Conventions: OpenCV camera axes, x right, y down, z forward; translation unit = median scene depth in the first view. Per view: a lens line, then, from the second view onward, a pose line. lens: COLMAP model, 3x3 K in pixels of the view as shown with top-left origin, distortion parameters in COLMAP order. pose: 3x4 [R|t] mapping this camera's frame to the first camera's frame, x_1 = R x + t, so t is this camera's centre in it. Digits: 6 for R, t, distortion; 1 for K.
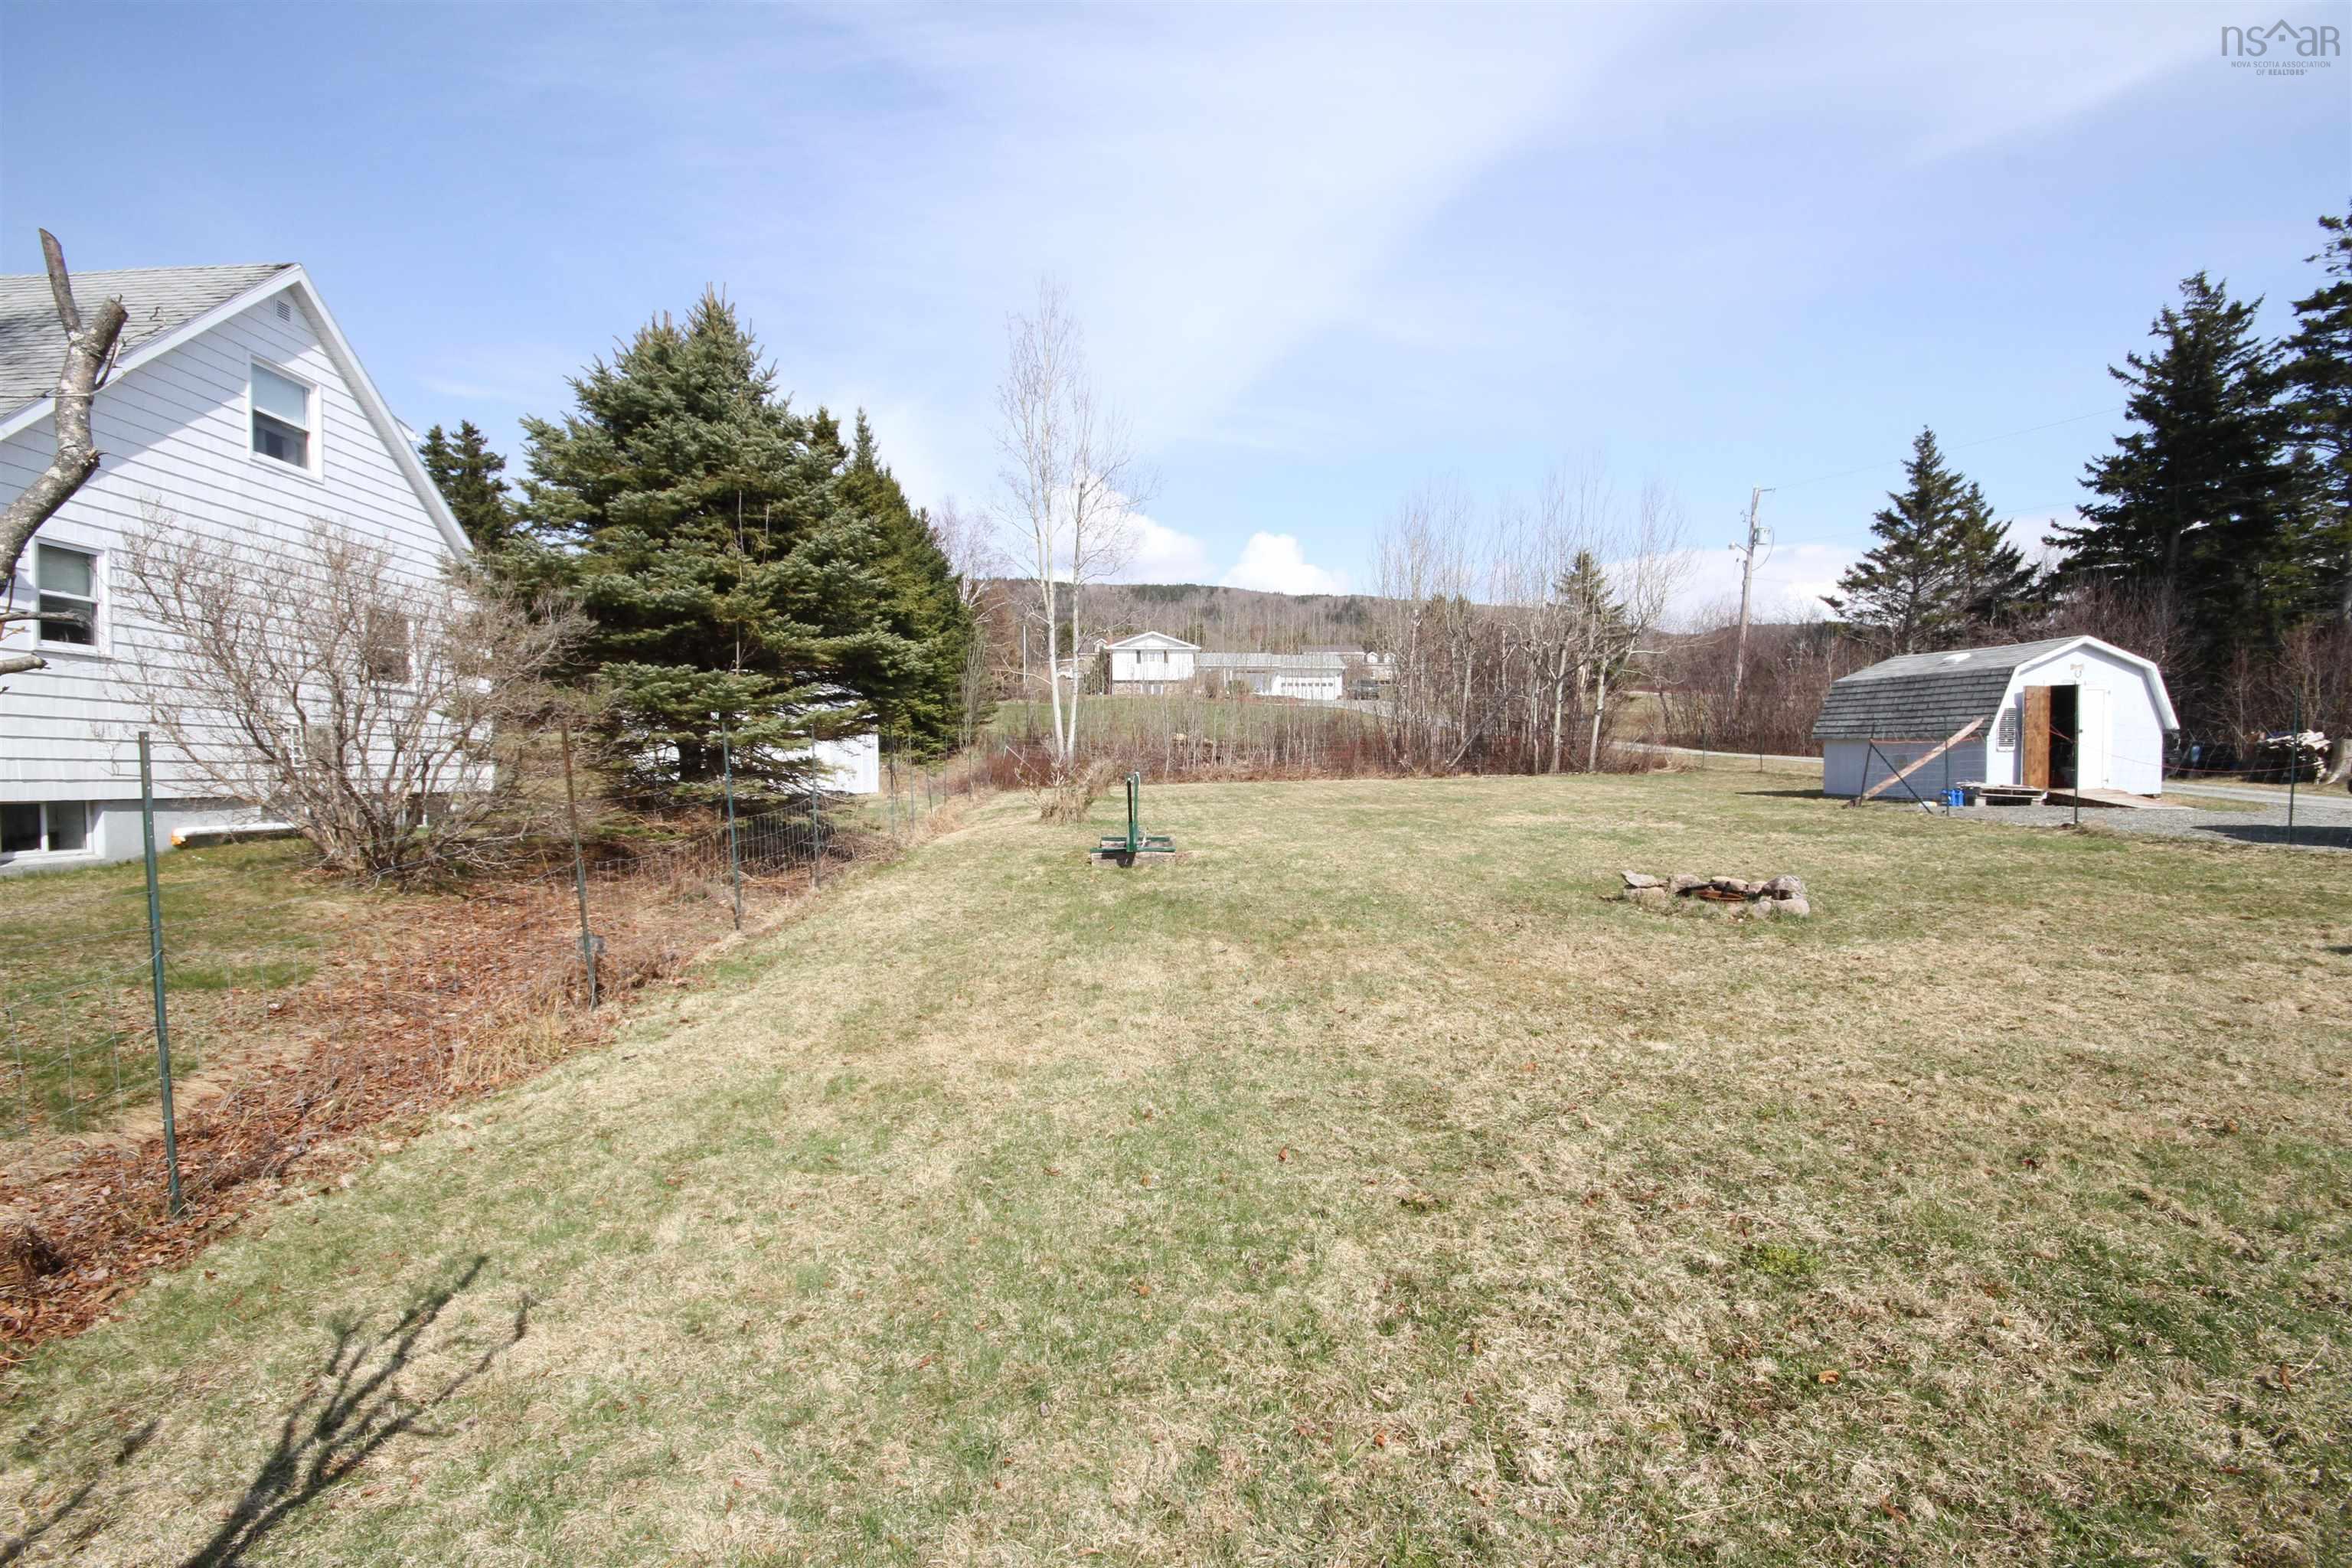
lens RADIAL K [[1078.4, 0, 1178.8], [0, 1078.4, 779.7], [0, 0, 1]] dist [-0.002942, -0.006836]
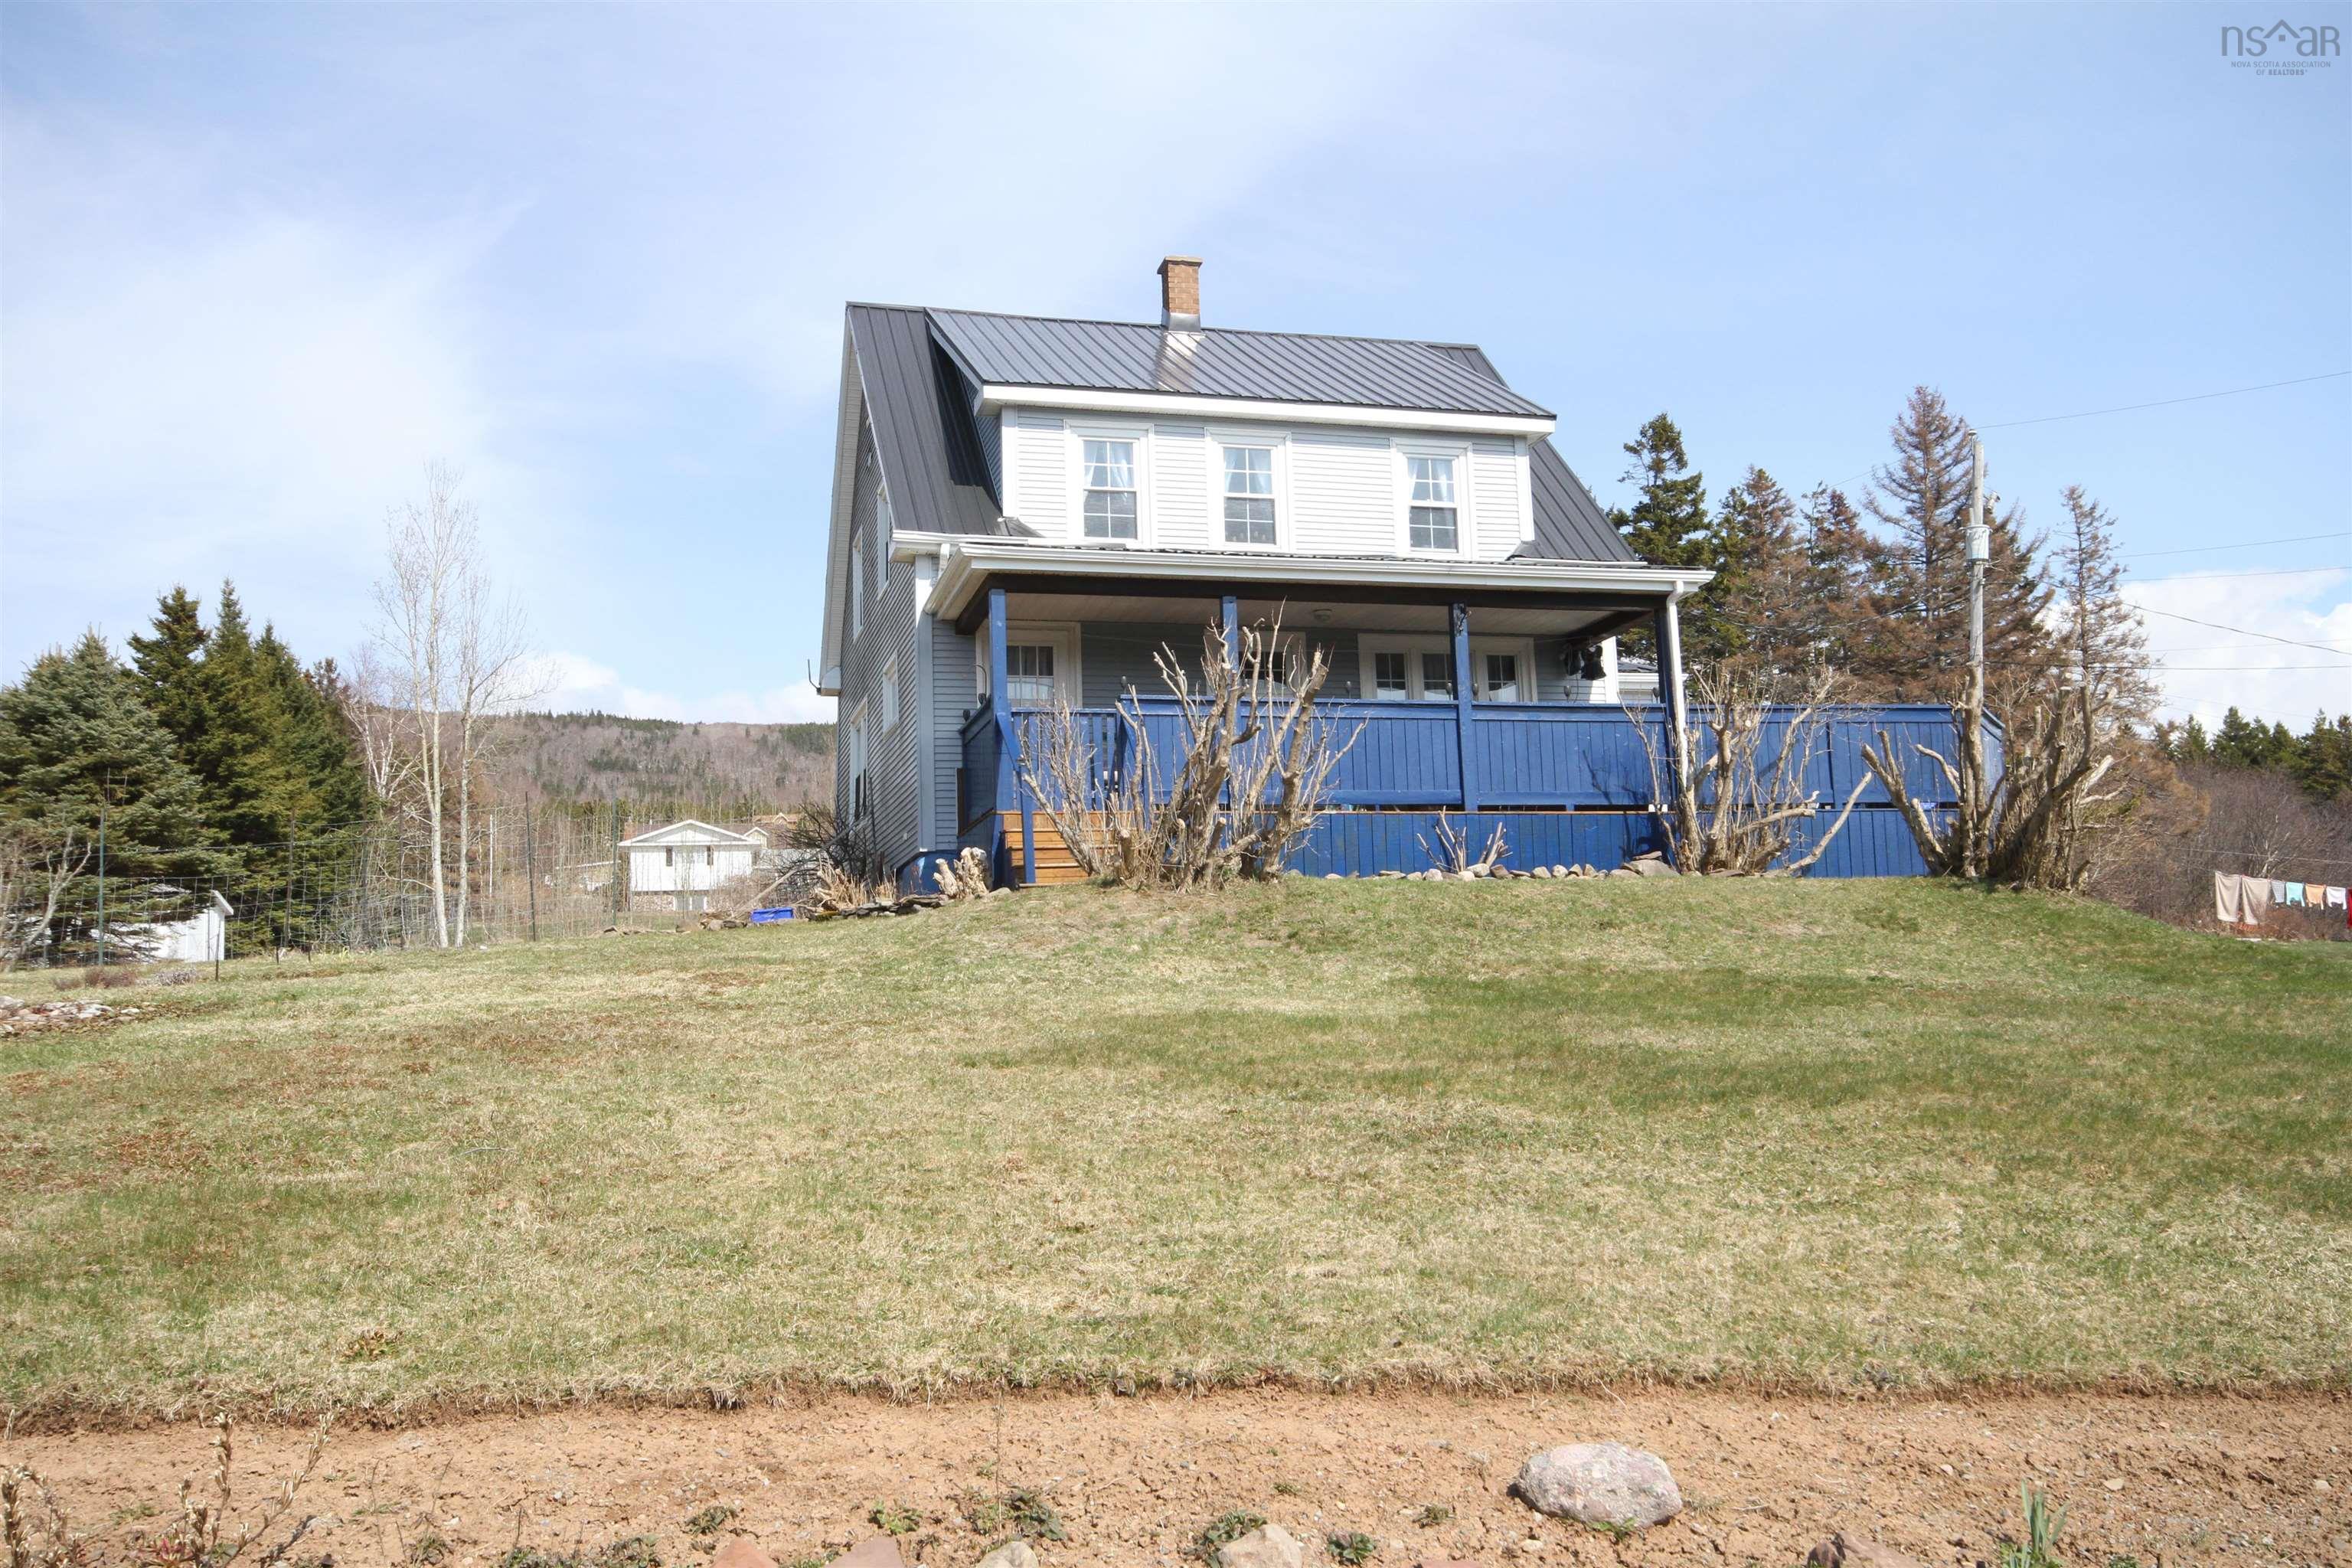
lens RADIAL K [[2084.0, 0, 1175.4], [0, 2084.0, 777.8], [0, 0, 1]] dist [0.050804, 0.016787]
pose [[0.992537, -0.012902, 0.121259, 0.760886], [0.030653, 0.988855, -0.145691, 0.249850], [-0.118028, 0.148321, 0.981871, -2.192485]]
